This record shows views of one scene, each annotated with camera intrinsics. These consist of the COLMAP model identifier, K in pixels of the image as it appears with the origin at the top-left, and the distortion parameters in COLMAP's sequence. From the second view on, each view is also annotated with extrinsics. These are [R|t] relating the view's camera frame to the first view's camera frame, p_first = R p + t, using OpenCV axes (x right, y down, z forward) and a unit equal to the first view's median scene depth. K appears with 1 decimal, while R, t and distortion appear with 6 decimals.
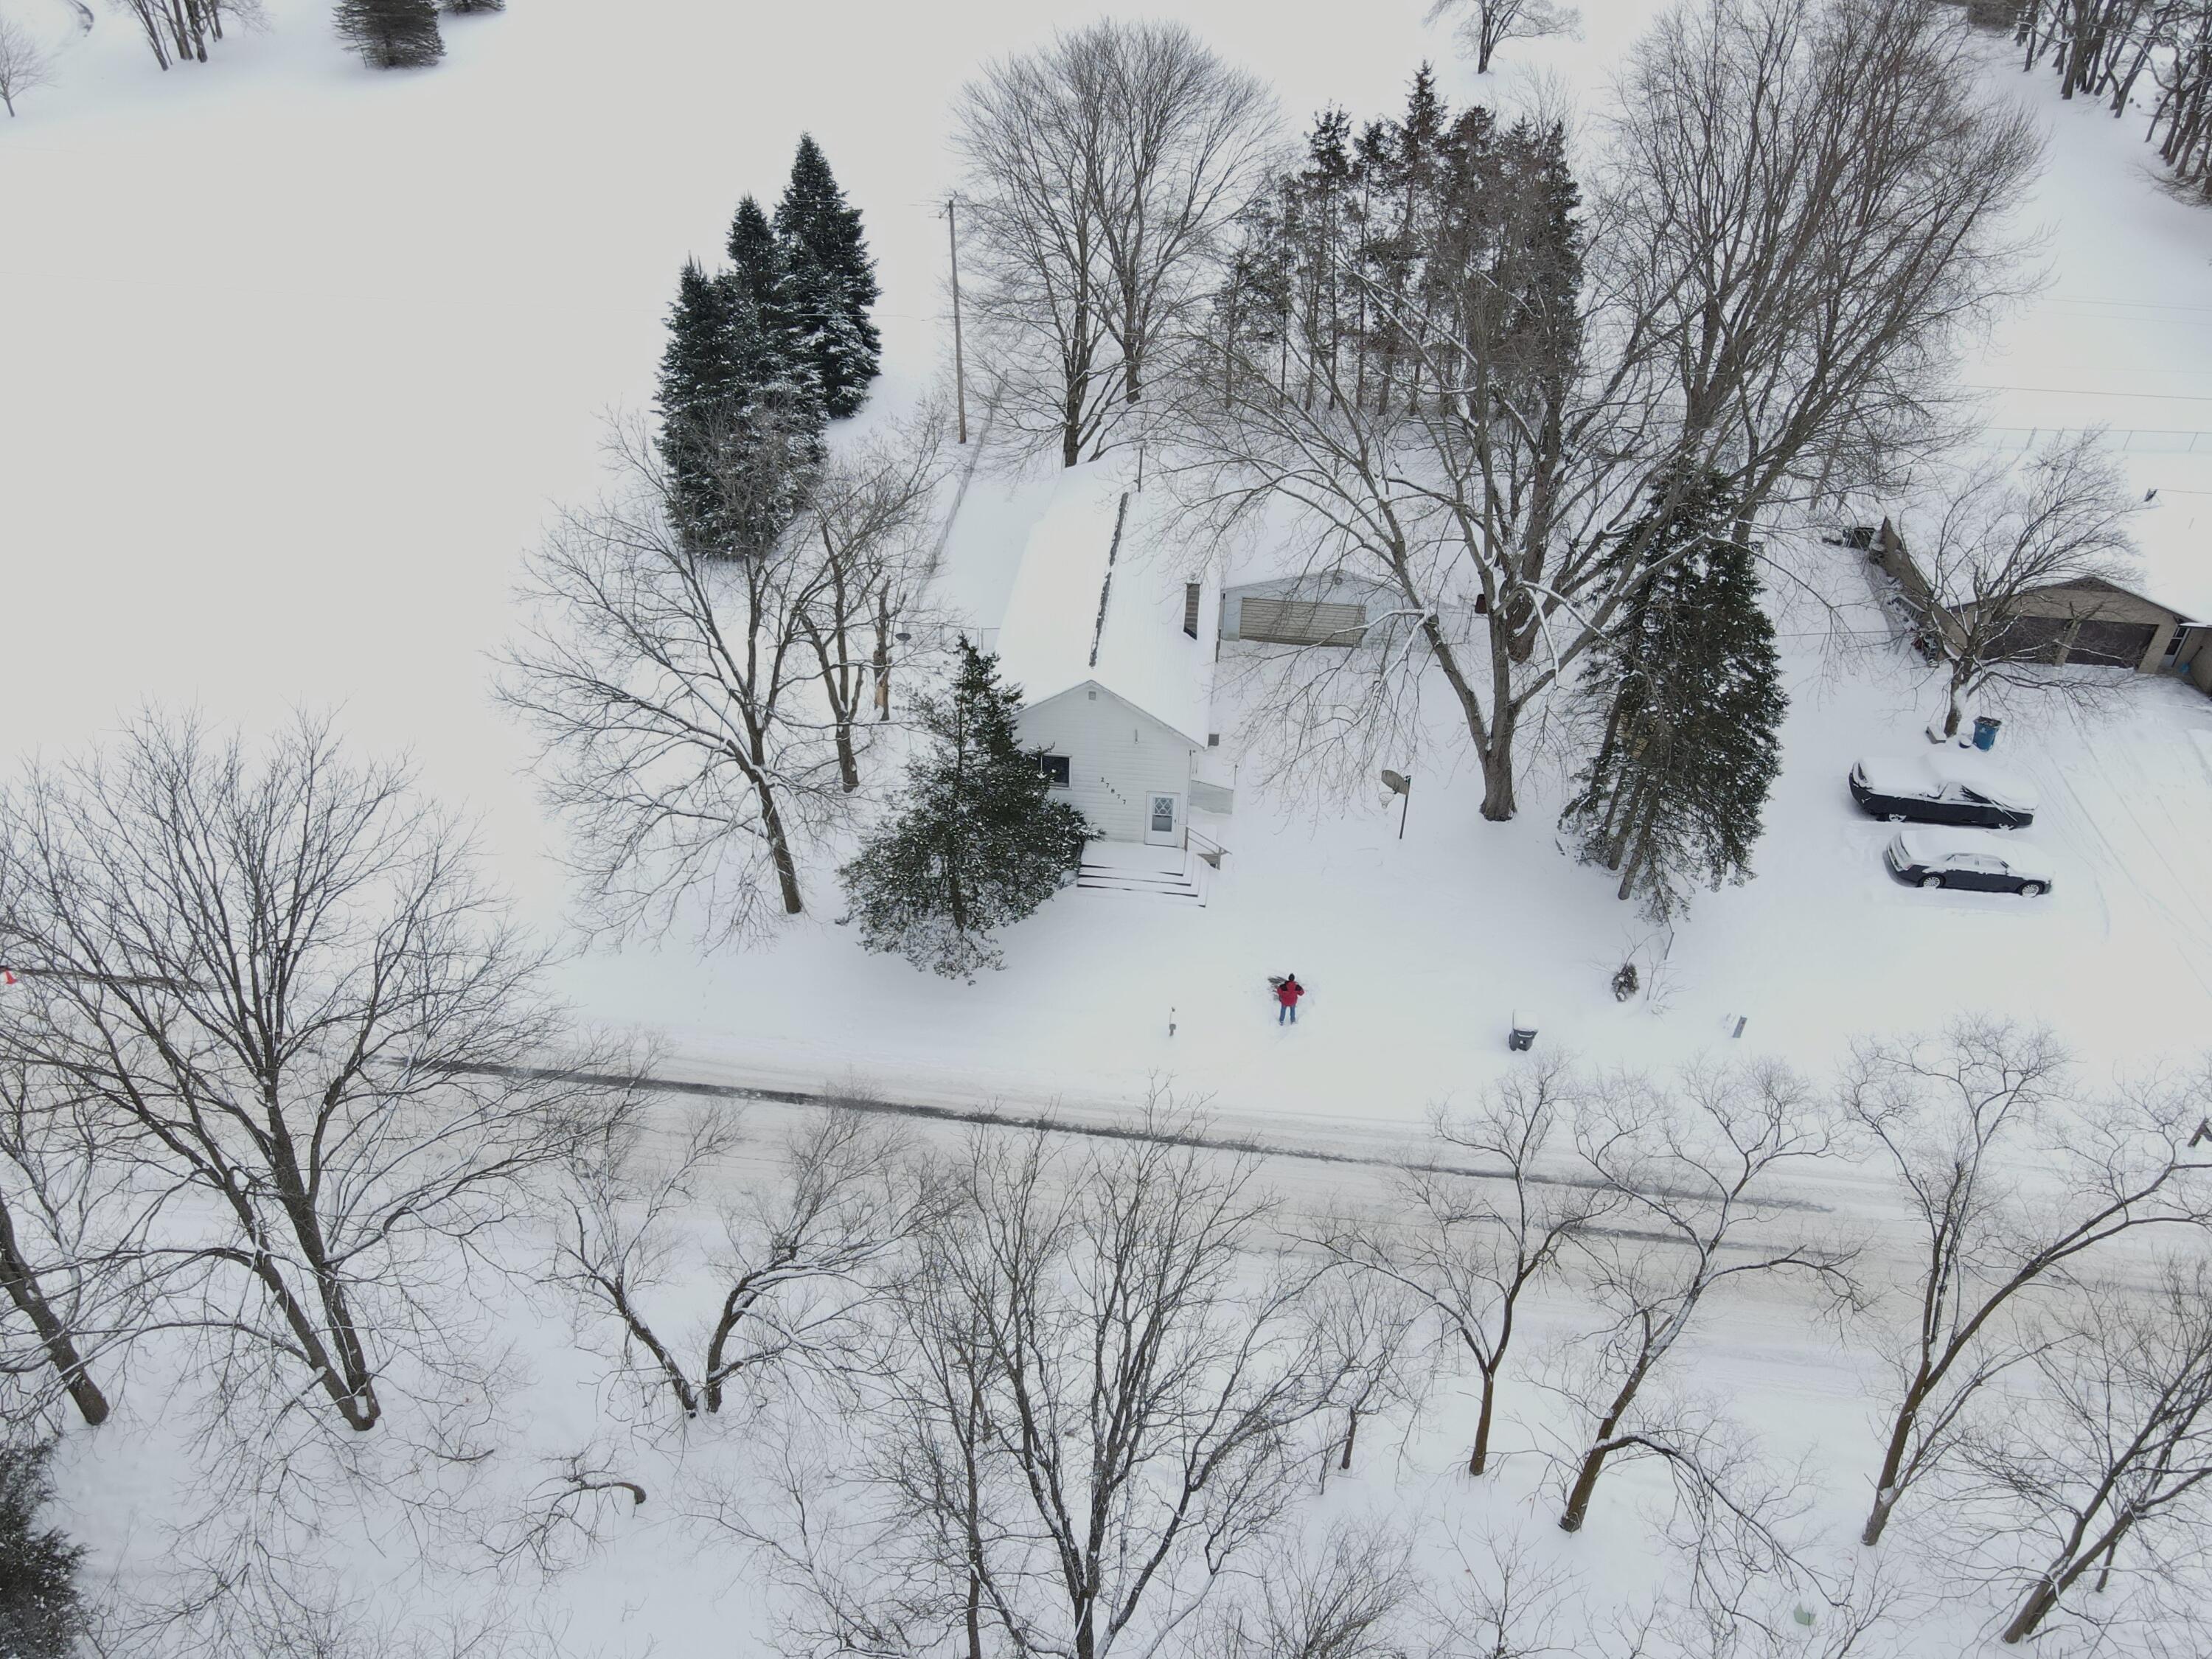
lens RADIAL K [[1845.8, 0, 1106.0], [0, 1845.8, 829.5], [0, 0, 1]] dist [0.013295, 0.009004]
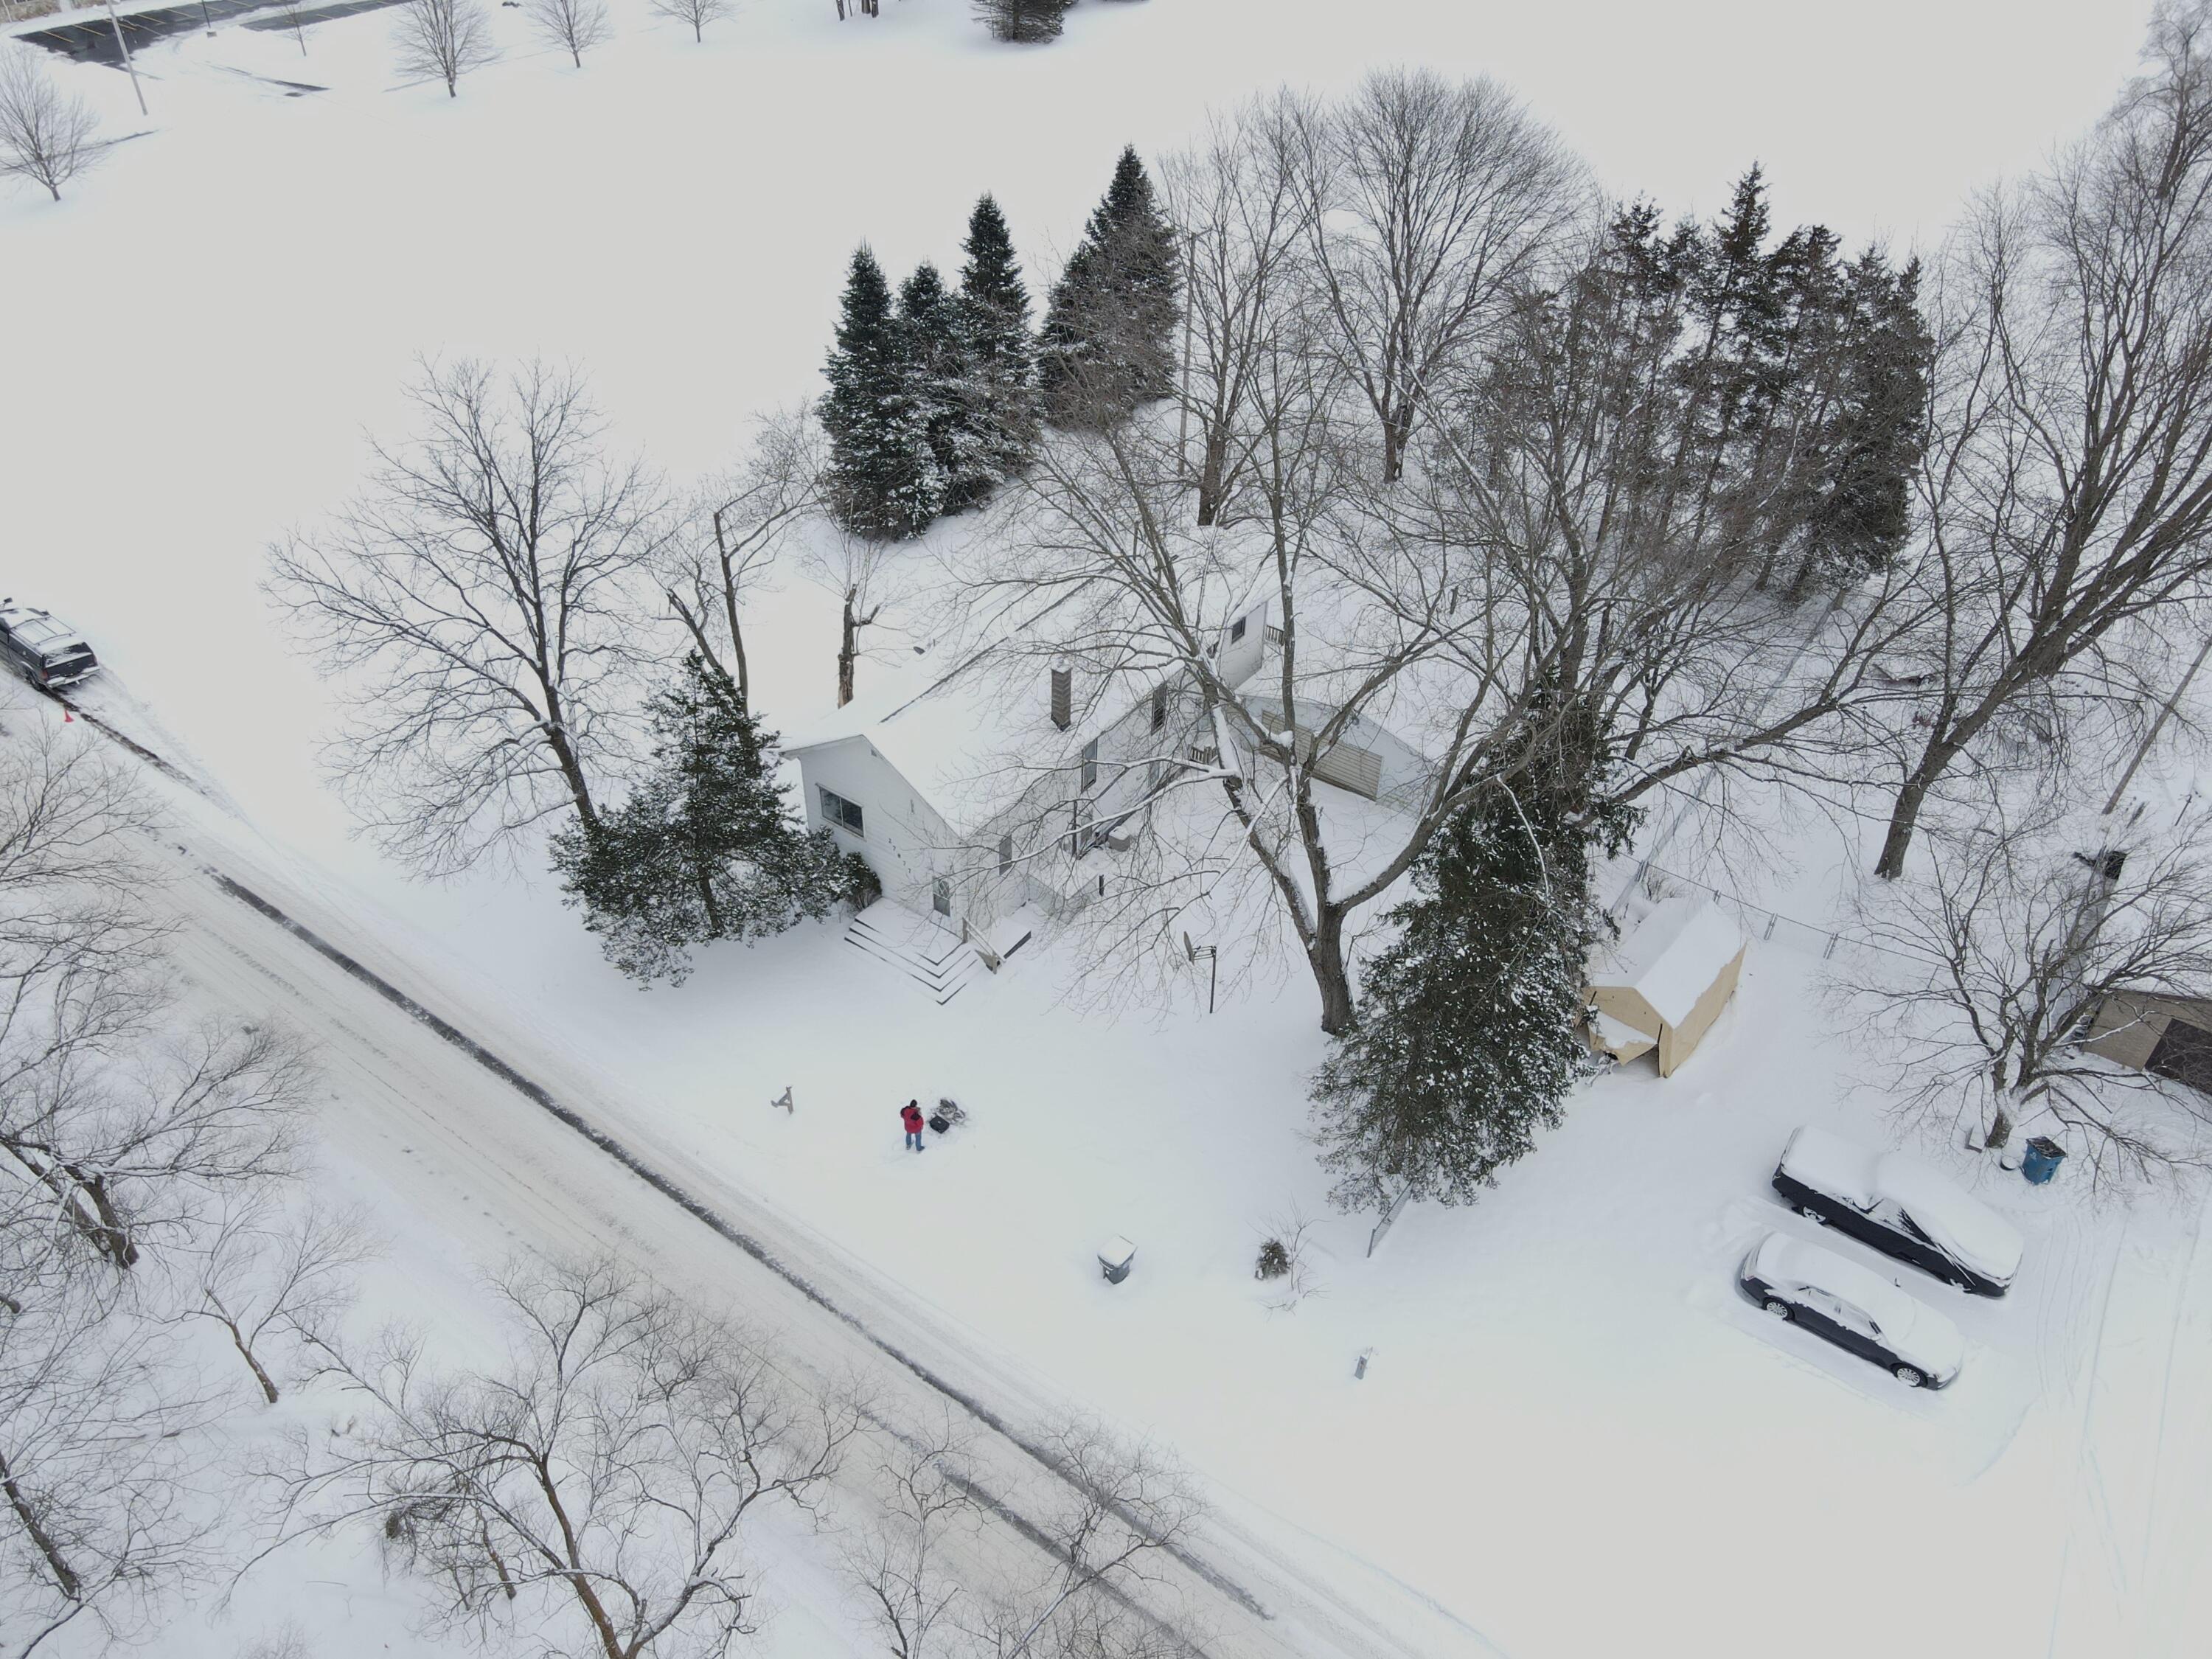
lens RADIAL K [[1845.8, 0, 1106.0], [0, 1845.8, 829.5], [0, 0, 1]] dist [0.013295, 0.009004]
pose [[0.847768, 0.301885, -0.436066, 0.468539], [-0.304314, 0.950266, 0.066237, -0.119680], [0.434375, 0.076547, 0.897474, 0.185165]]
